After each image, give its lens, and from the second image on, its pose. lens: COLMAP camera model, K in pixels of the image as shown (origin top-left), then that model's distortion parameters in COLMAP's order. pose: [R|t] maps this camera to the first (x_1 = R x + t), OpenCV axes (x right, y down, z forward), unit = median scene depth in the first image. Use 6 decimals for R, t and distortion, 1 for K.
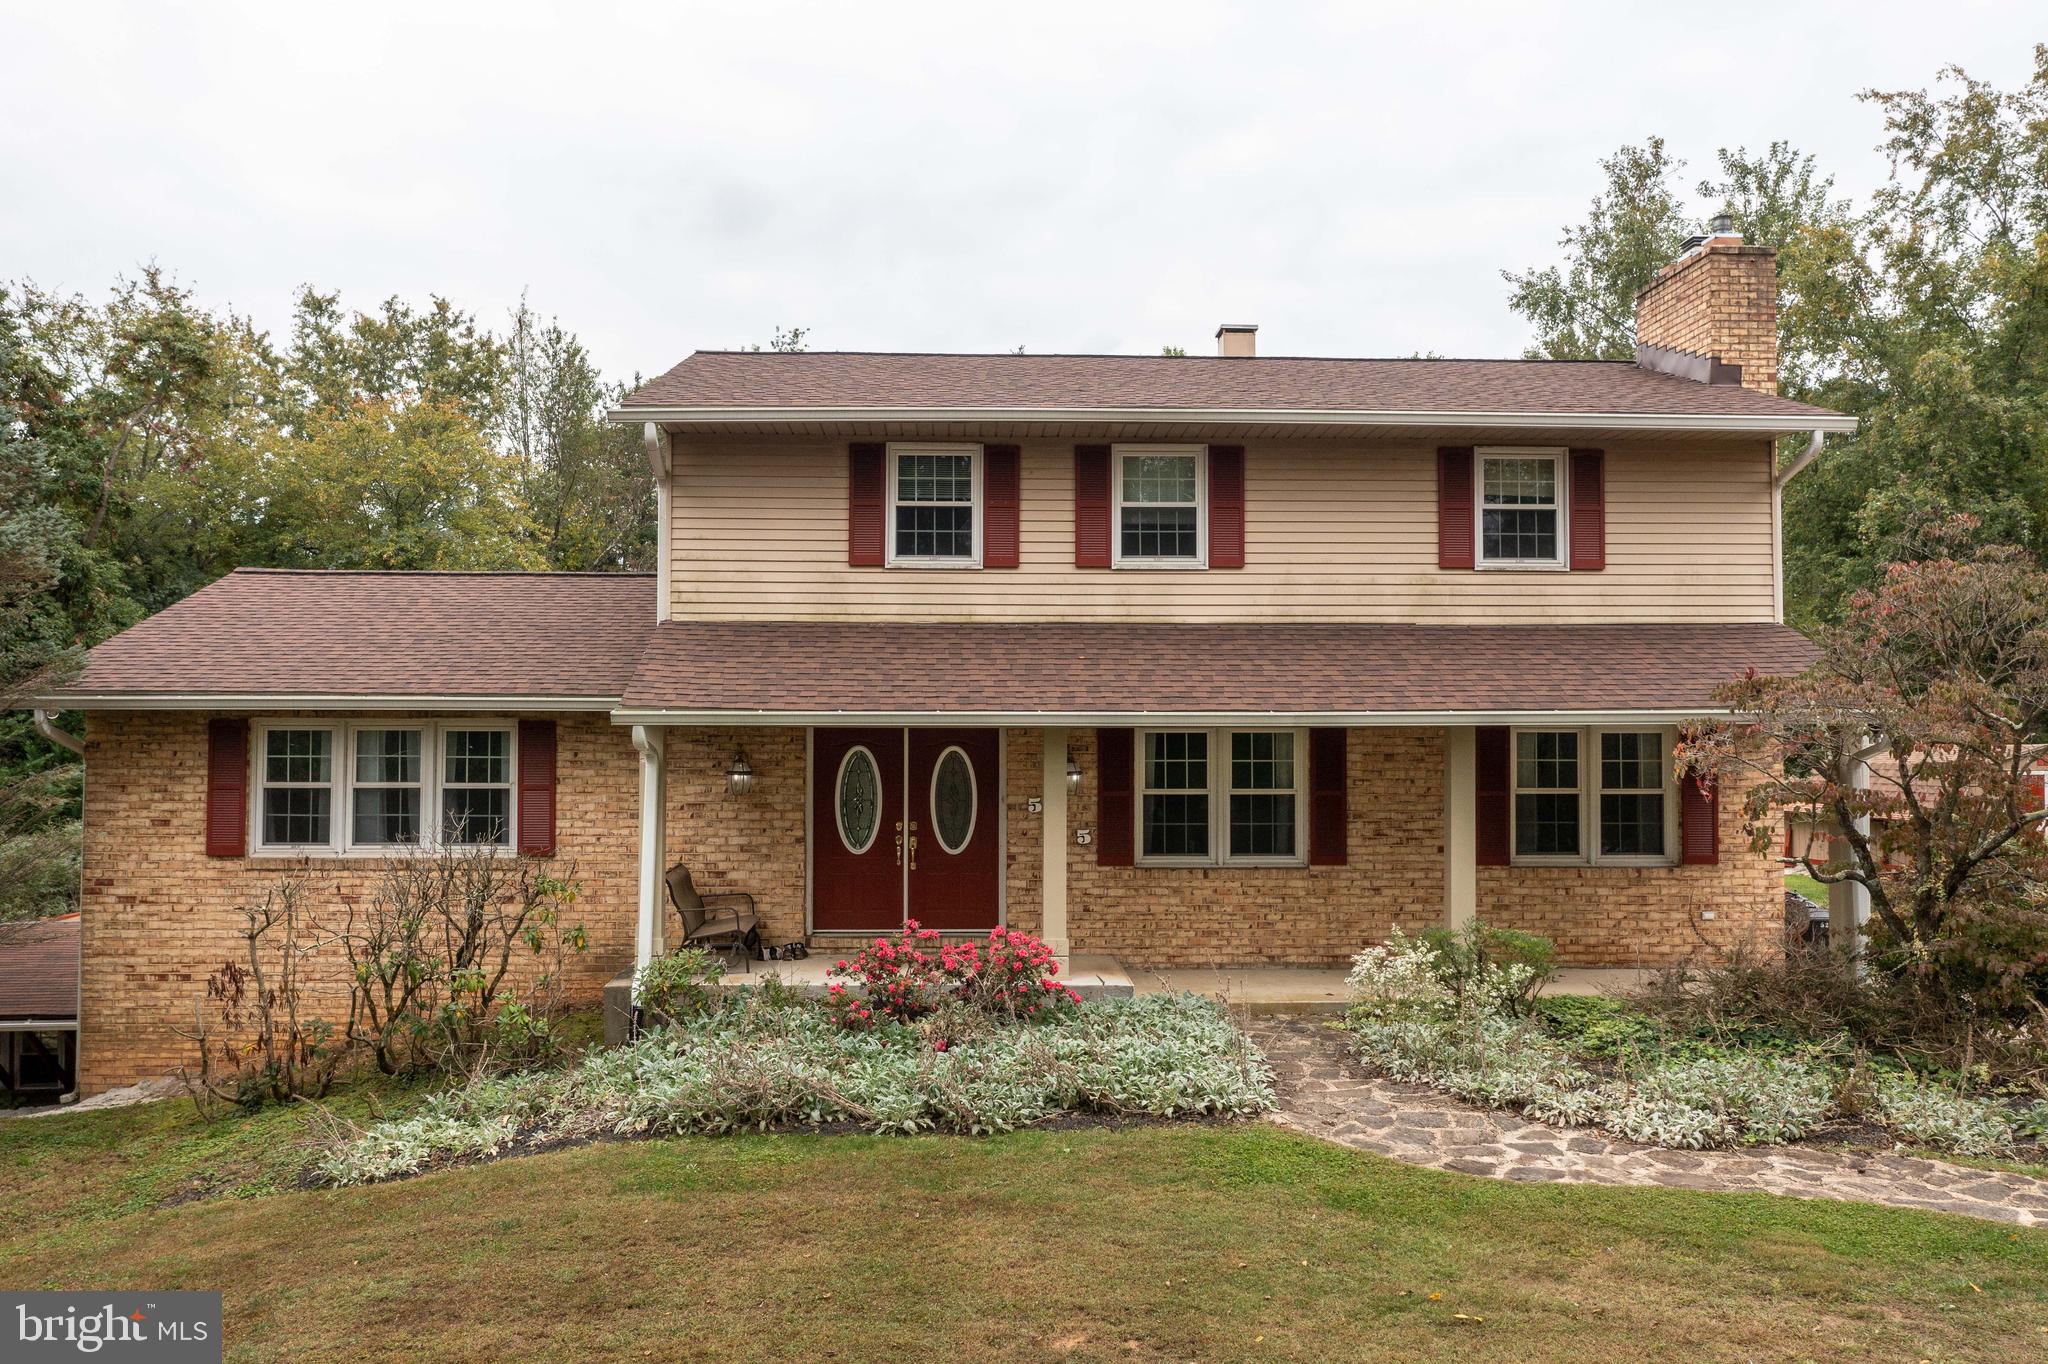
lens RADIAL K [[1601.8, 0, 1024.0], [0, 1601.8, 682.0], [0, 0, 1]] dist [-0.006940, 0.019367]
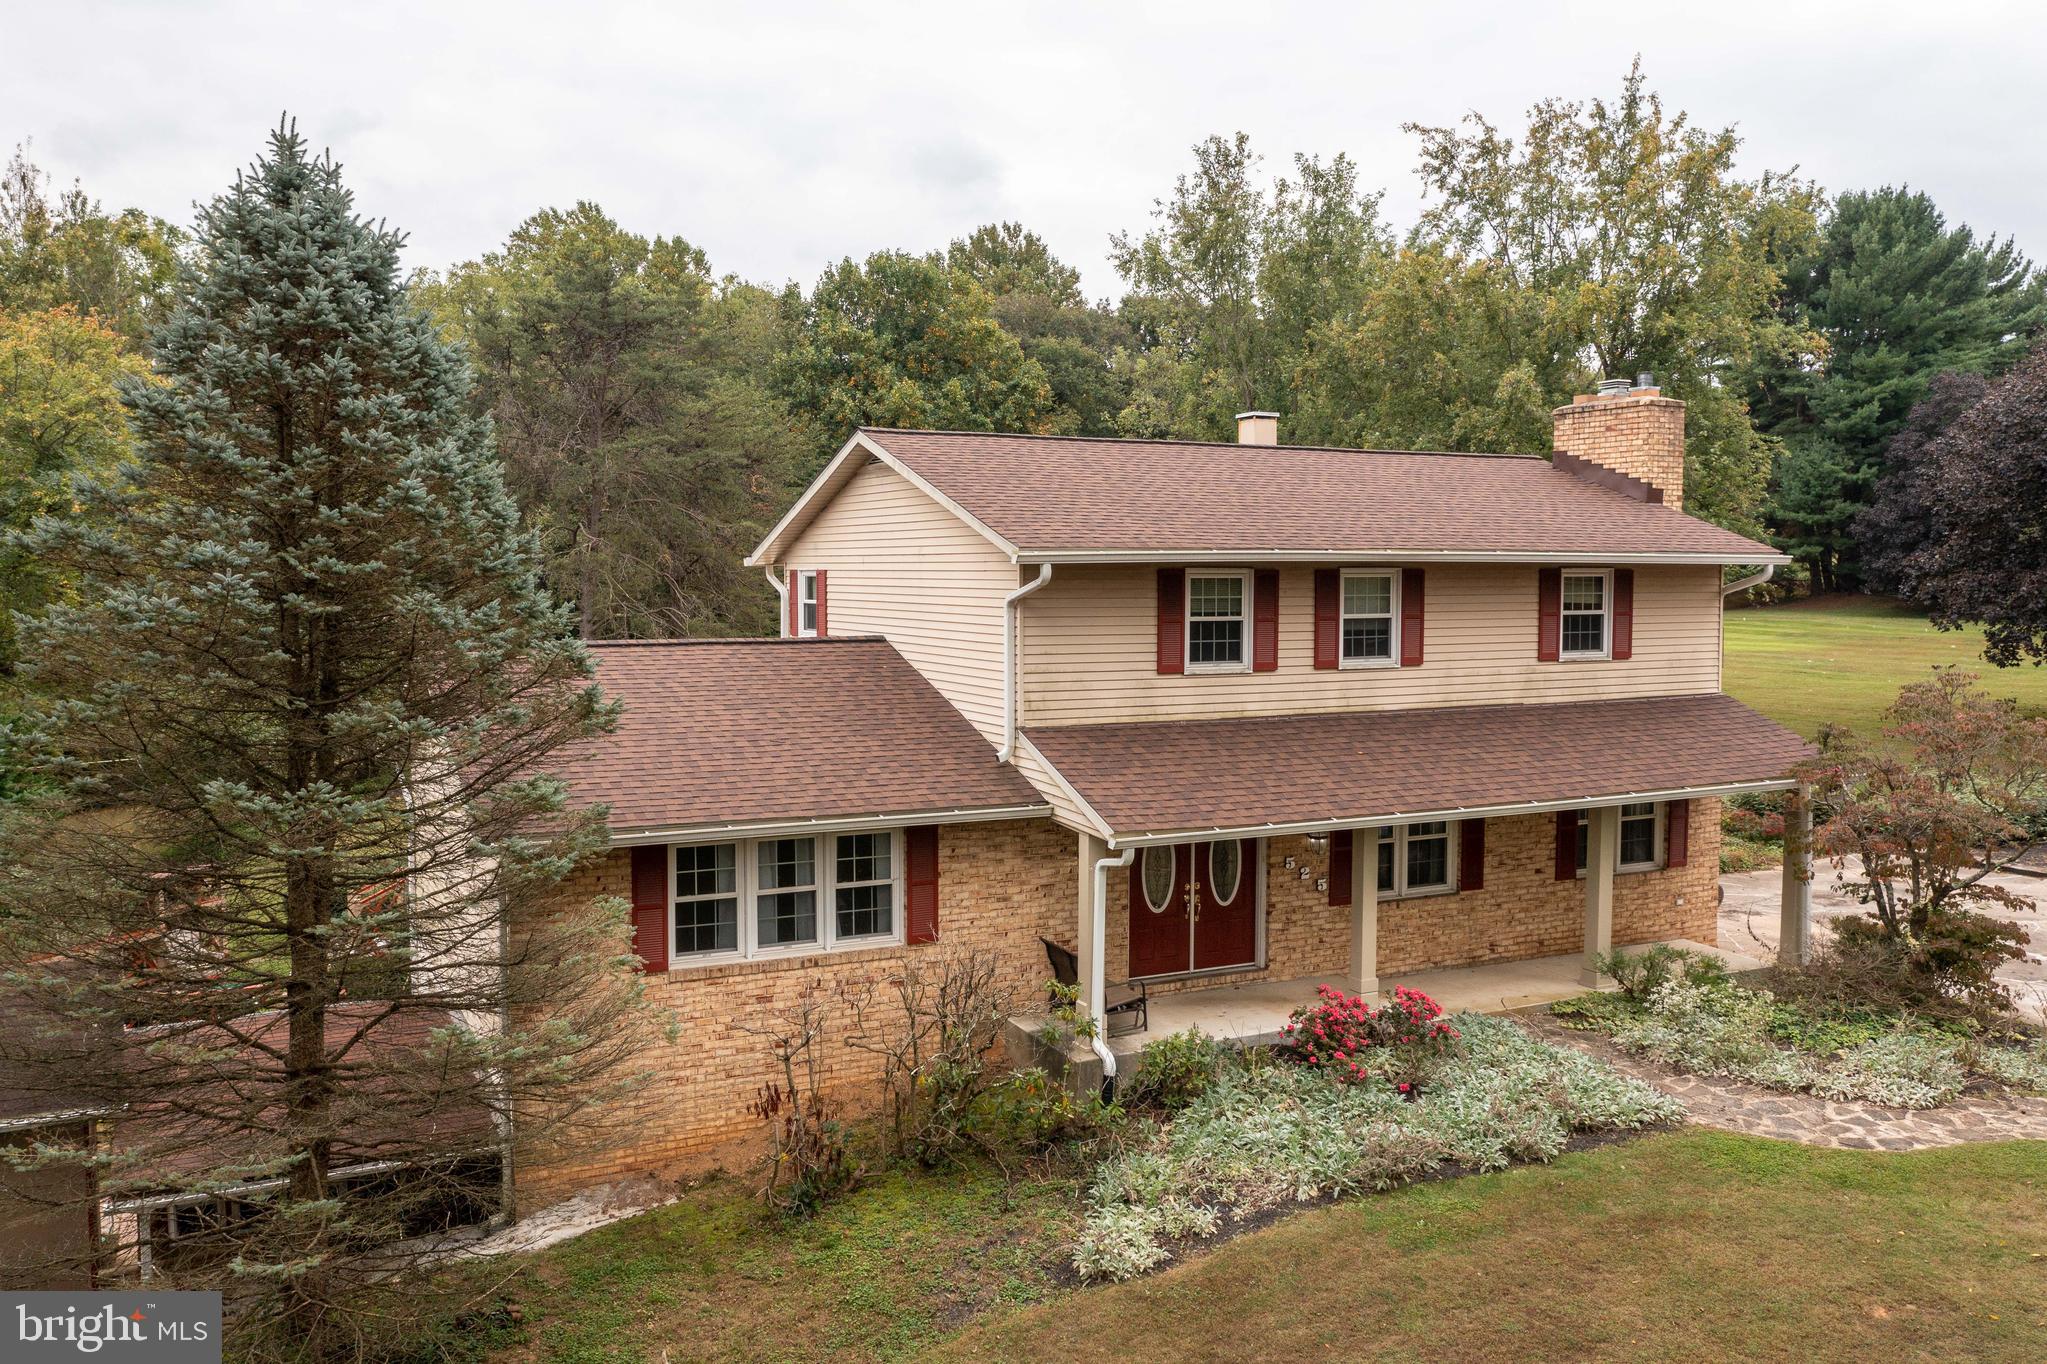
lens RADIAL K [[1601.0, 0, 1023.5], [0, 1601.0, 682.0], [0, 0, 1]] dist [-0.006940, 0.019367]
pose [[0.913195, -0.028063, 0.406556, -0.674752], [-0.012521, 0.995223, 0.096821, -0.178266], [-0.407331, -0.093507, 0.908481, -0.029927]]
